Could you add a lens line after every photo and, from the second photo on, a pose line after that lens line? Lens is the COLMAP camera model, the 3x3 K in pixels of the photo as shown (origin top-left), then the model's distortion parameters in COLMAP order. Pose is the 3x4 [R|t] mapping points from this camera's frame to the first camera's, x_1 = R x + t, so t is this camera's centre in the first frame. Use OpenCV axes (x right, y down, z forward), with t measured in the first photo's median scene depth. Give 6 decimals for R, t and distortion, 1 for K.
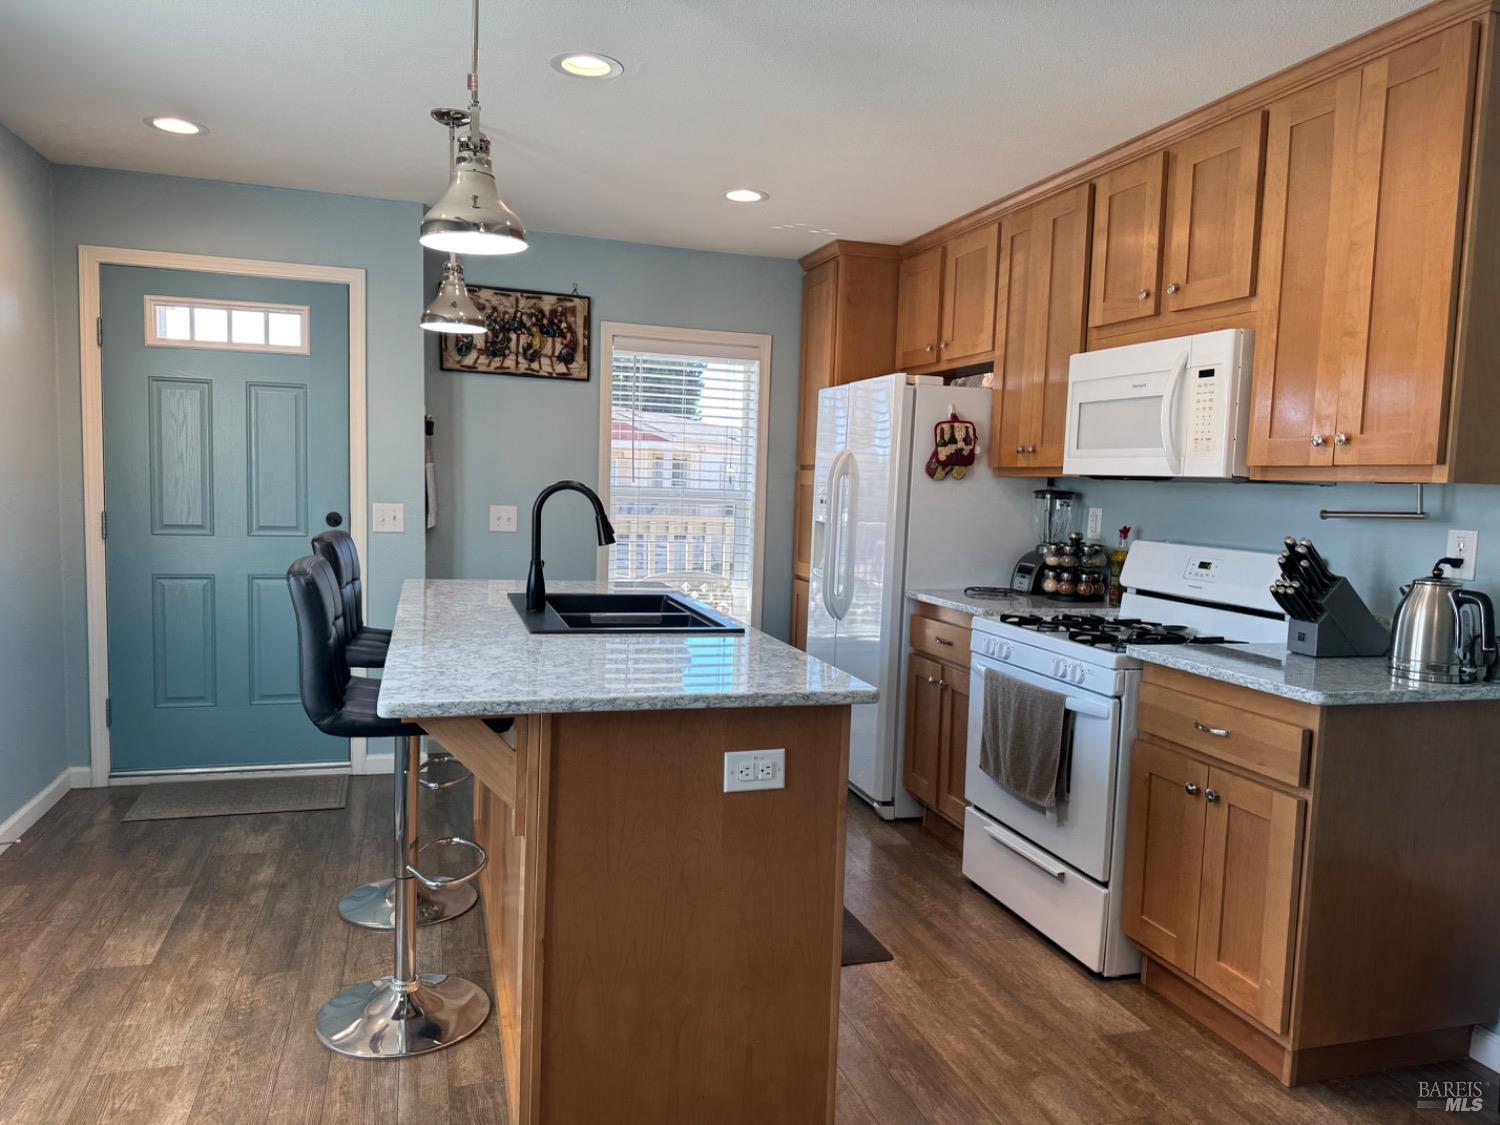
lens RADIAL K [[1046.6, 0, 746.5], [0, 1046.6, 570.3], [0, 0, 1]] dist [0.125092, -0.188659]
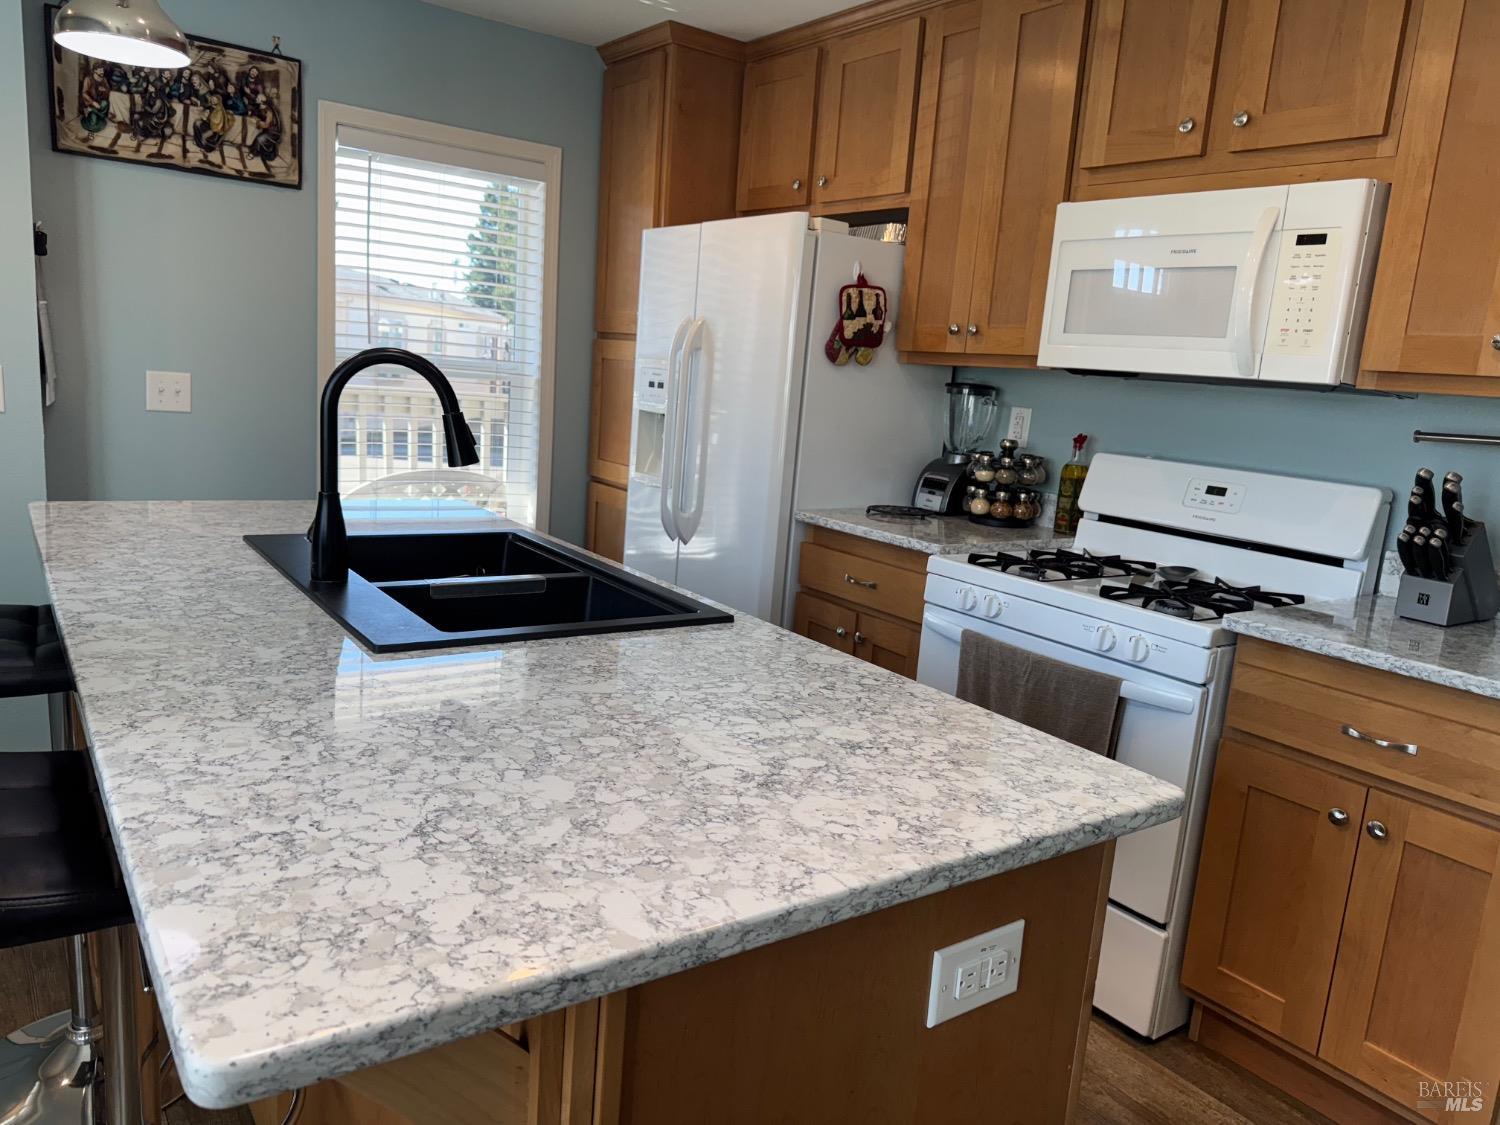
lens RADIAL K [[1057.1, 0, 746.4], [0, 1057.1, 561.2], [0, 0, 1]] dist [0.074157, -0.097430]
pose [[0.947328, -0.020403, 0.319613, -0.129765], [-0.015812, 0.993772, 0.110306, -0.029062], [-0.319873, -0.109550, 0.941106, 0.297440]]
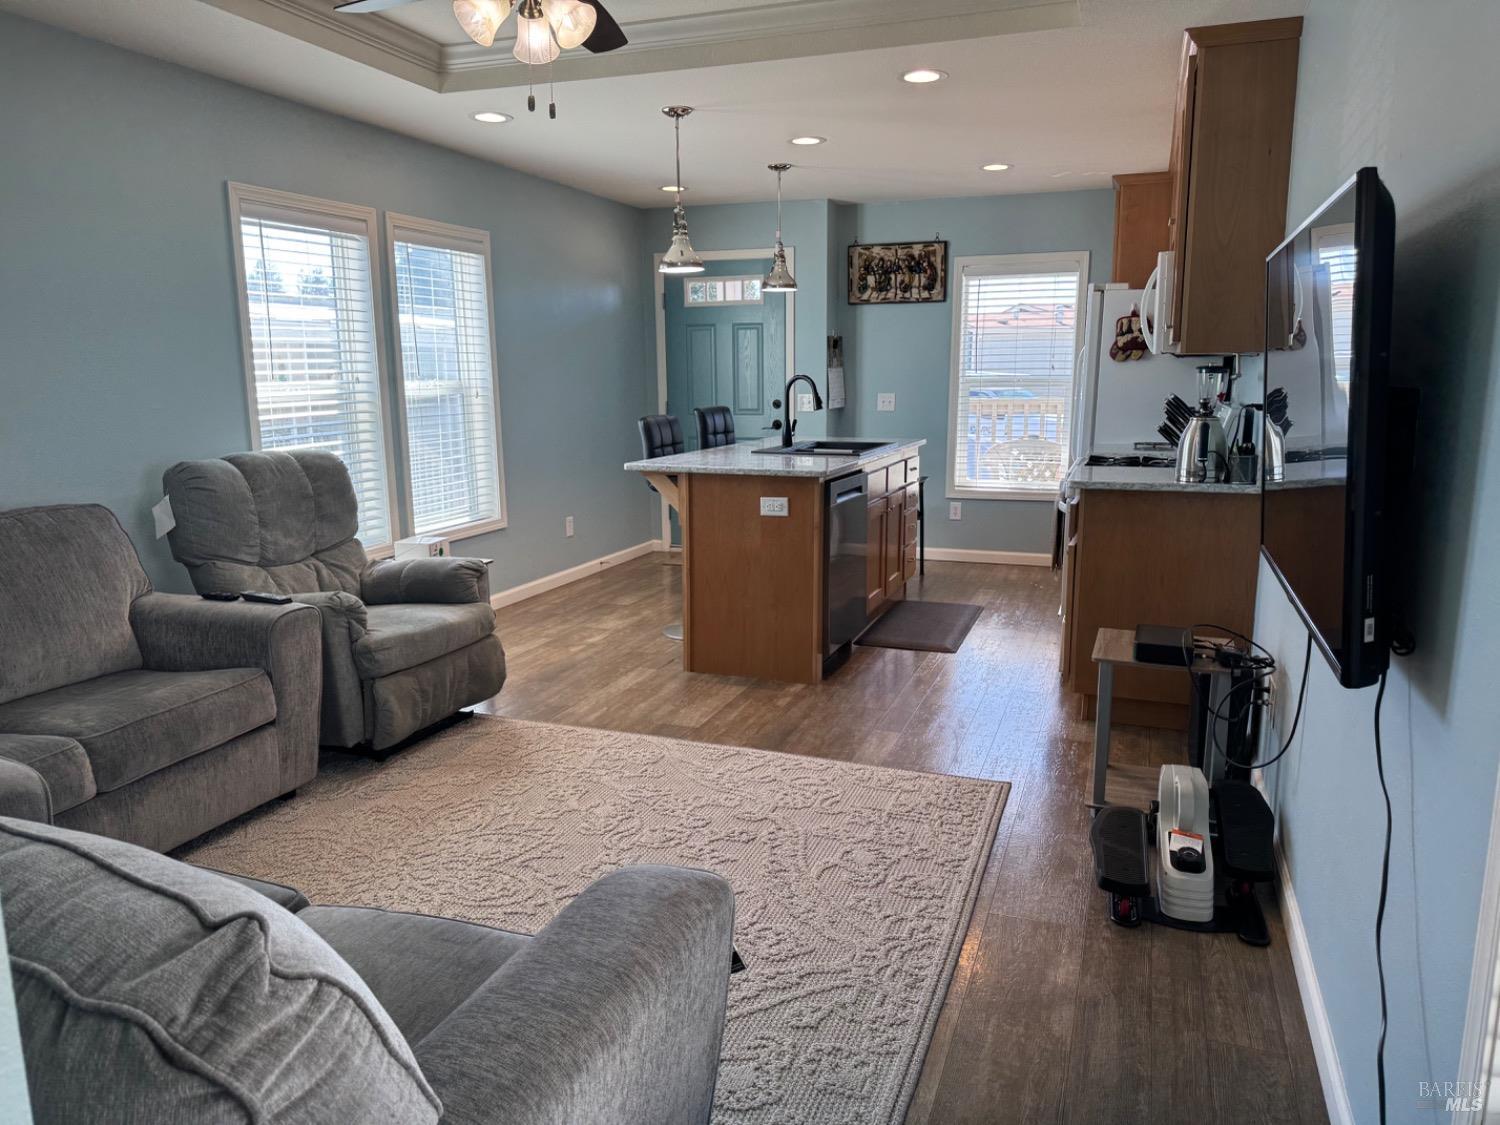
lens RADIAL K [[1046.6, 0, 746.5], [0, 1046.6, 570.3], [0, 0, 1]] dist [0.125092, -0.188659]
pose [[0.793114, 0.074732, -0.604471, 0.659579], [-0.018089, 0.994896, 0.099267, 0.054775], [0.608804, -0.067796, 0.790418, -0.392386]]
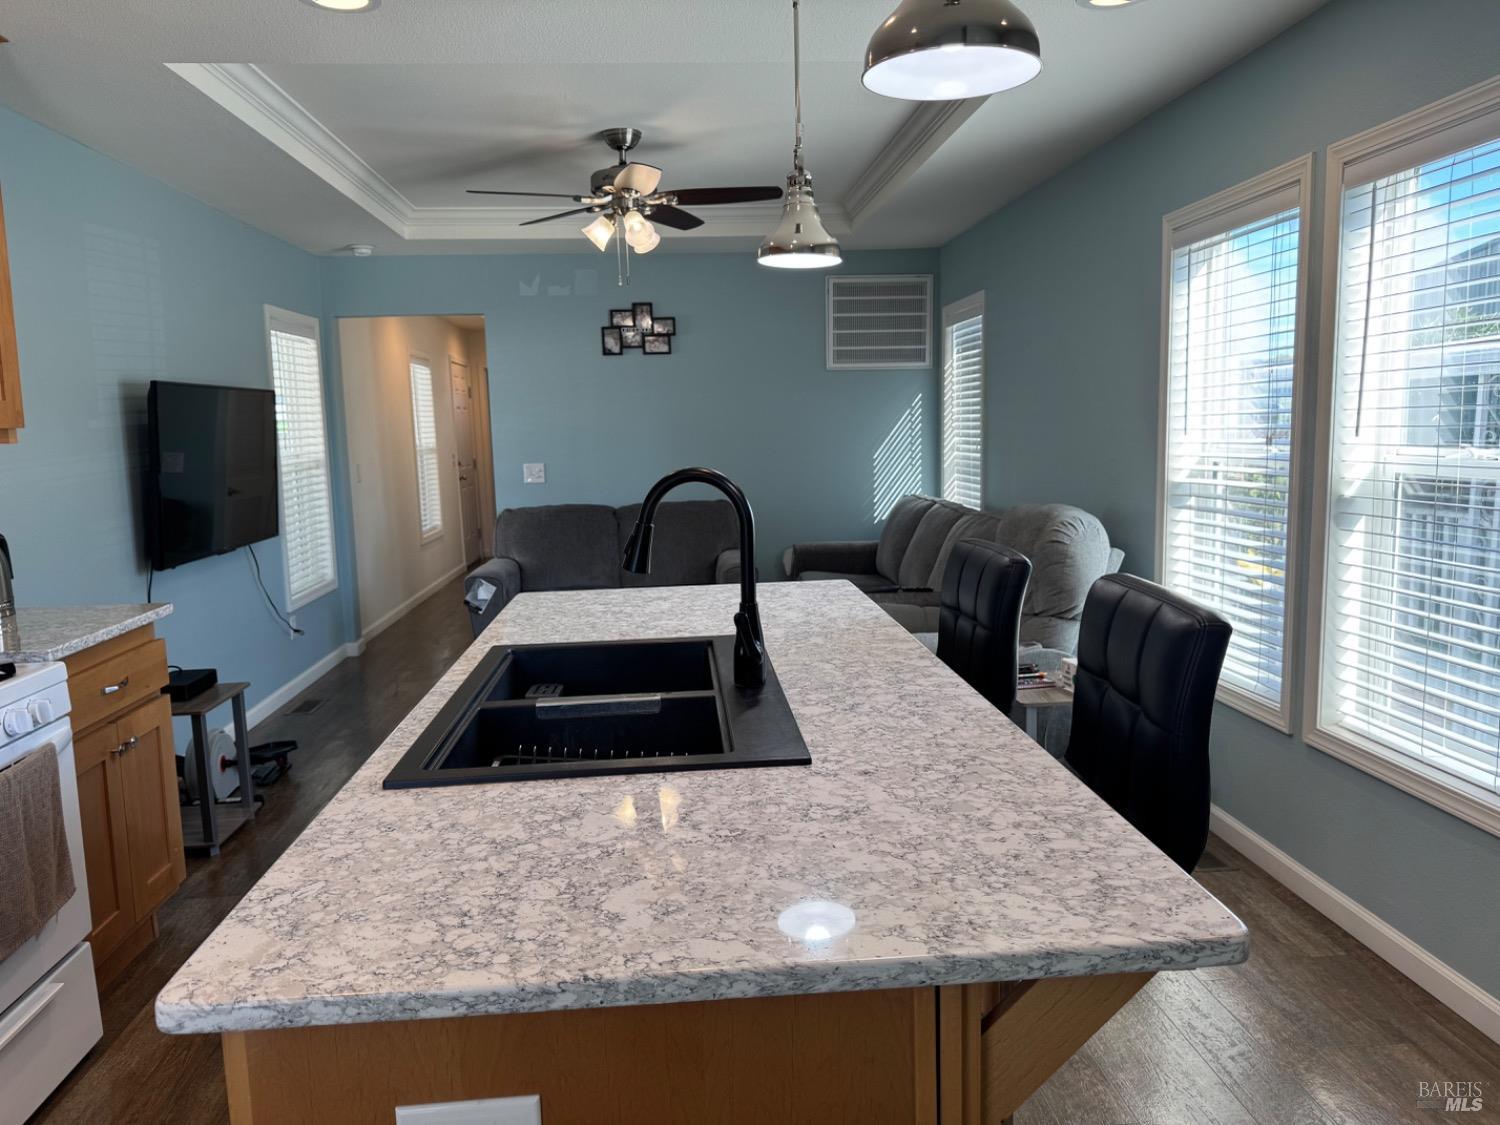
lens RADIAL K [[1045.1, 0, 741.2], [0, 1045.1, 561.3], [0, 0, 1]] dist [0.139958, -0.253784]
pose [[-0.975410, -0.039744, 0.216784, -0.241694], [0.009352, 0.975256, 0.220880, -0.122428], [-0.220198, 0.217476, -0.950903, 1.167009]]
